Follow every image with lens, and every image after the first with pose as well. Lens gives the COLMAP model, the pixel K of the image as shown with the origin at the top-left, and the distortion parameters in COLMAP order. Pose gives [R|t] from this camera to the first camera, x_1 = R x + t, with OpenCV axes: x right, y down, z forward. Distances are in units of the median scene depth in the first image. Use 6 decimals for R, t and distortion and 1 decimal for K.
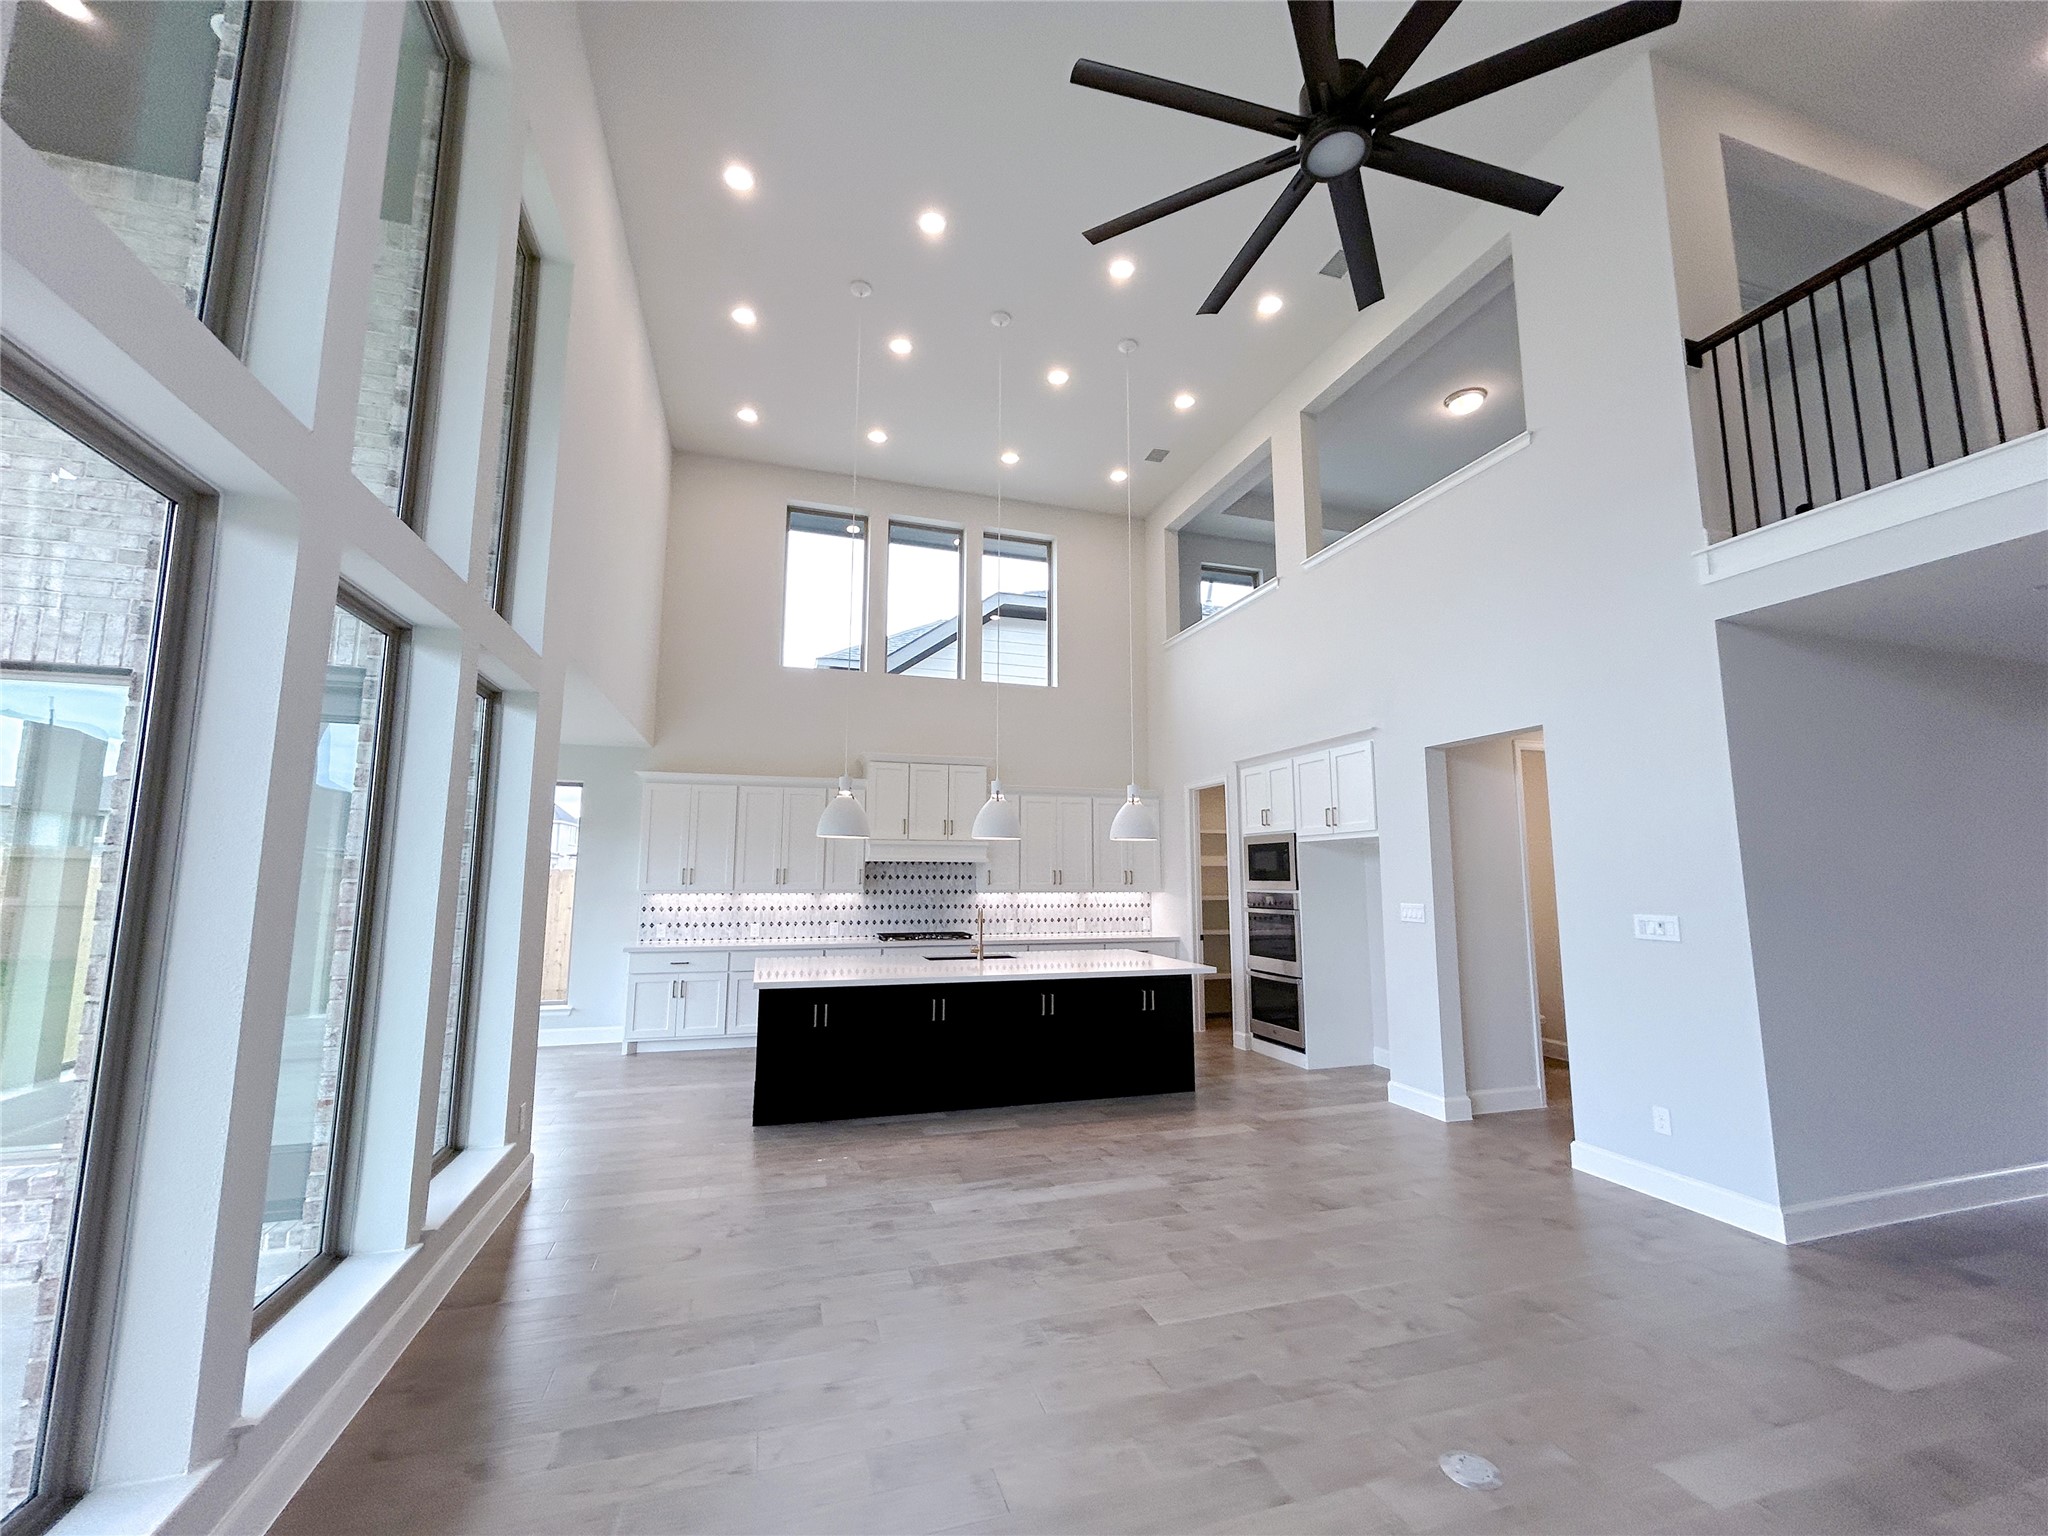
lens RADIAL K [[827.5, 0, 1021.3], [0, 827.5, 766.9], [0, 0, 1]] dist [-0.003033, 0.001958]
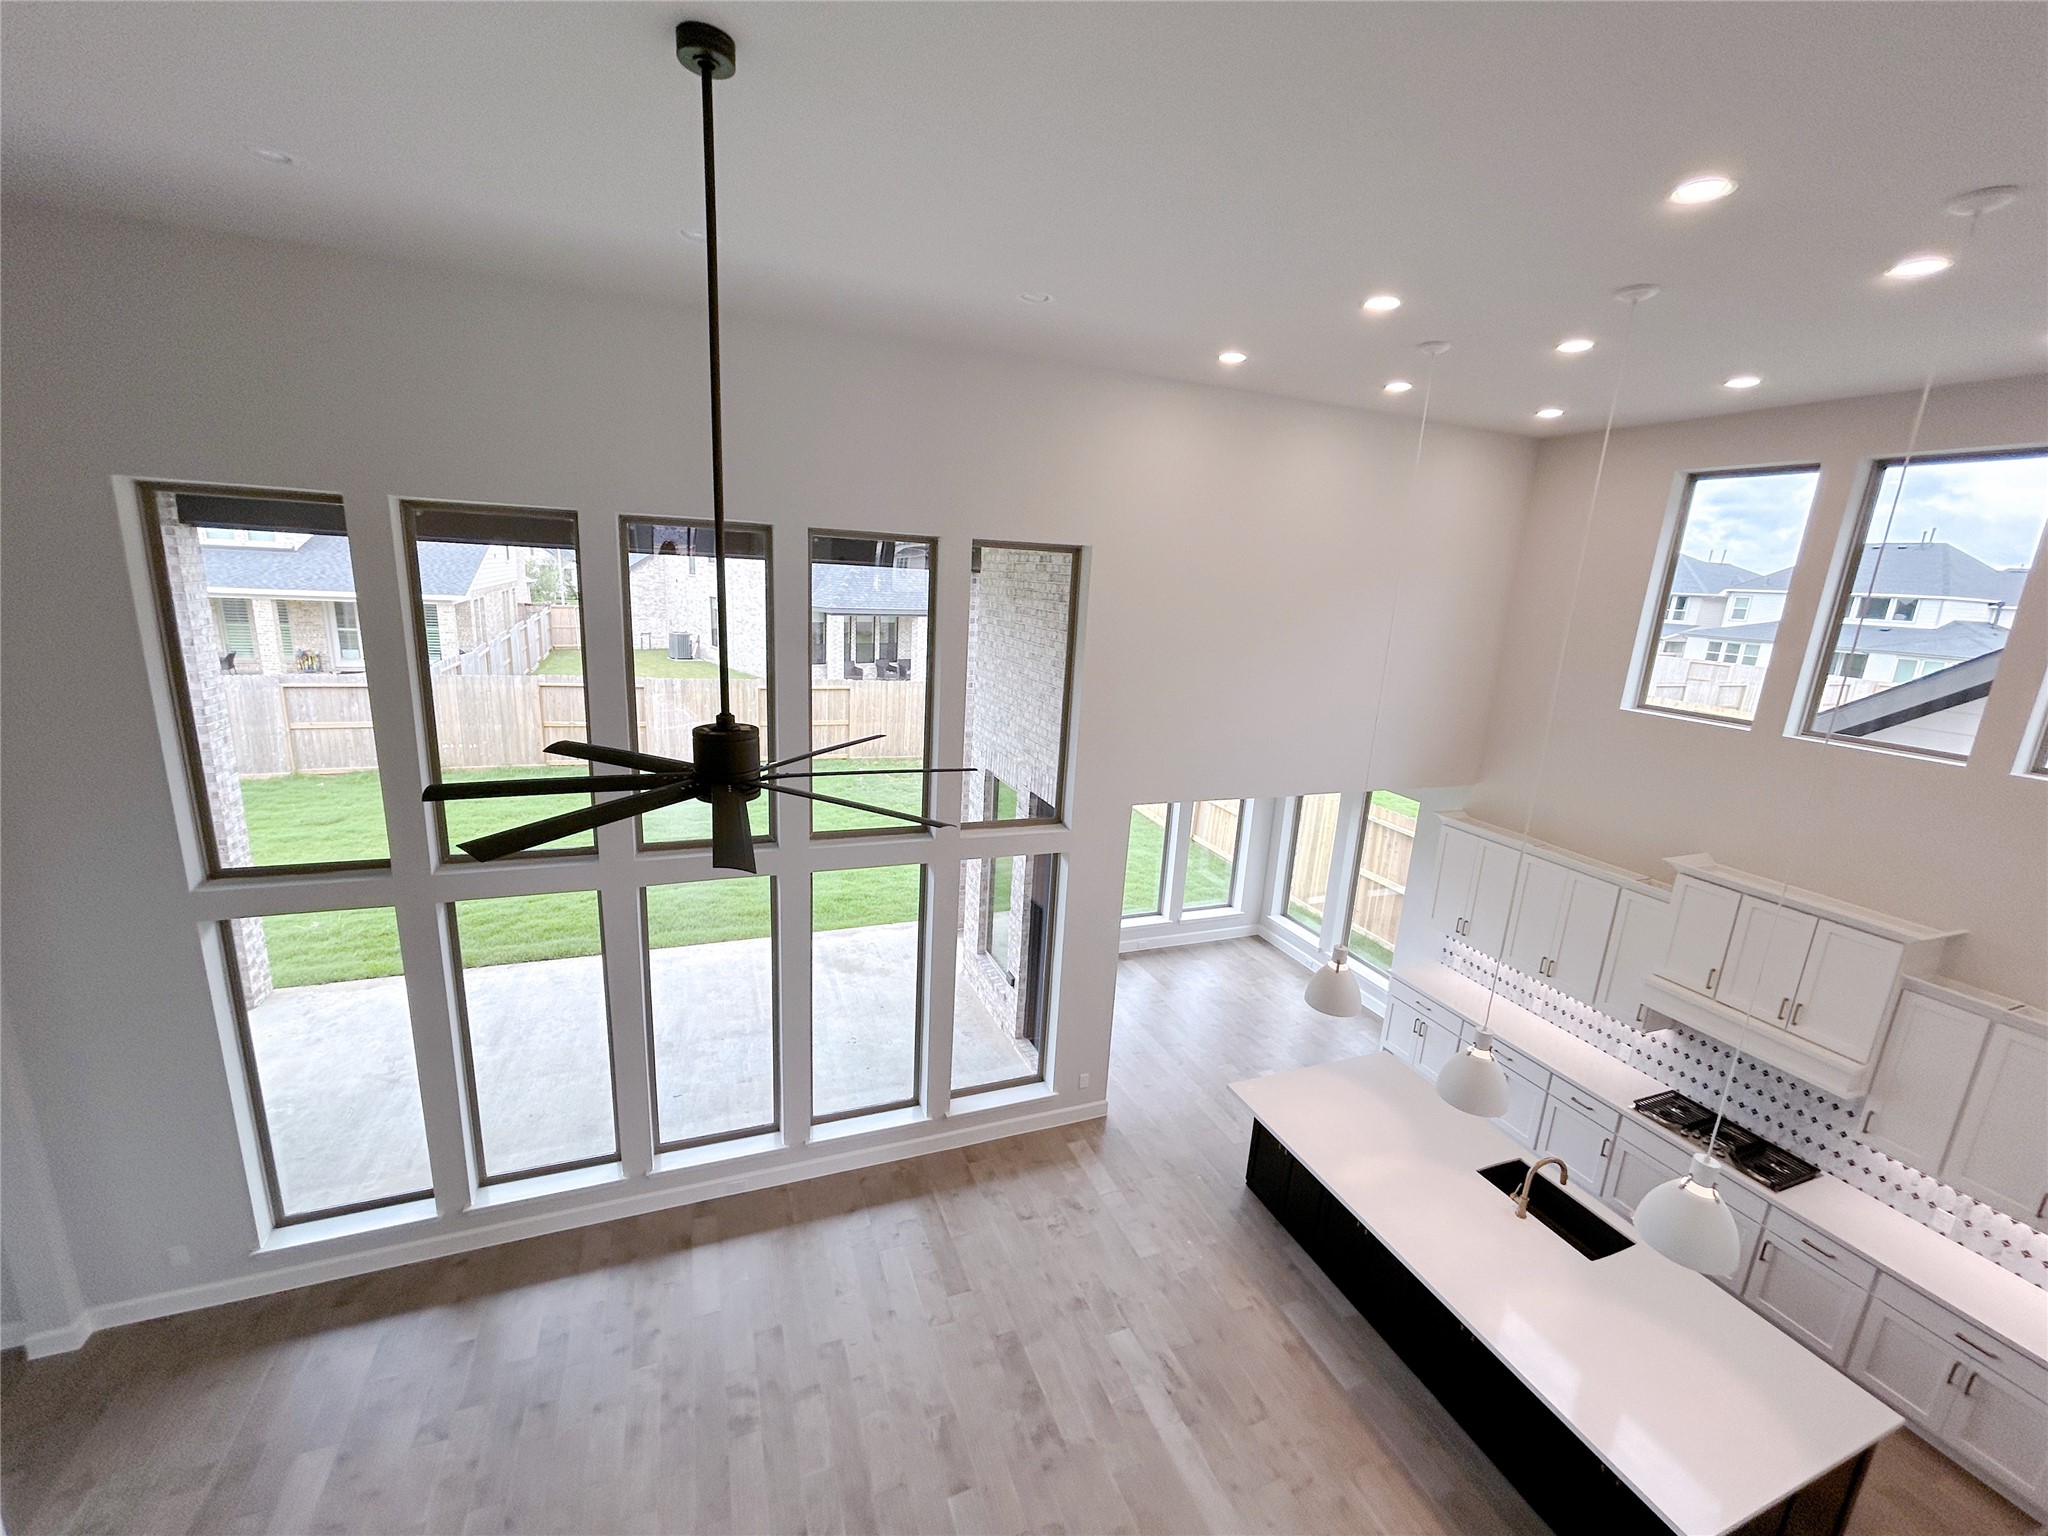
lens RADIAL K [[823.0, 0, 1024.0], [0, 823.0, 768.0], [0, 0, 1]] dist [0.000142, 0.000513]
pose [[0.074123, 0.232371, -0.969799, 0.866361], [0.075337, 0.968390, 0.237792, -0.600487], [0.994399, -0.090688, 0.054274, 0.802204]]
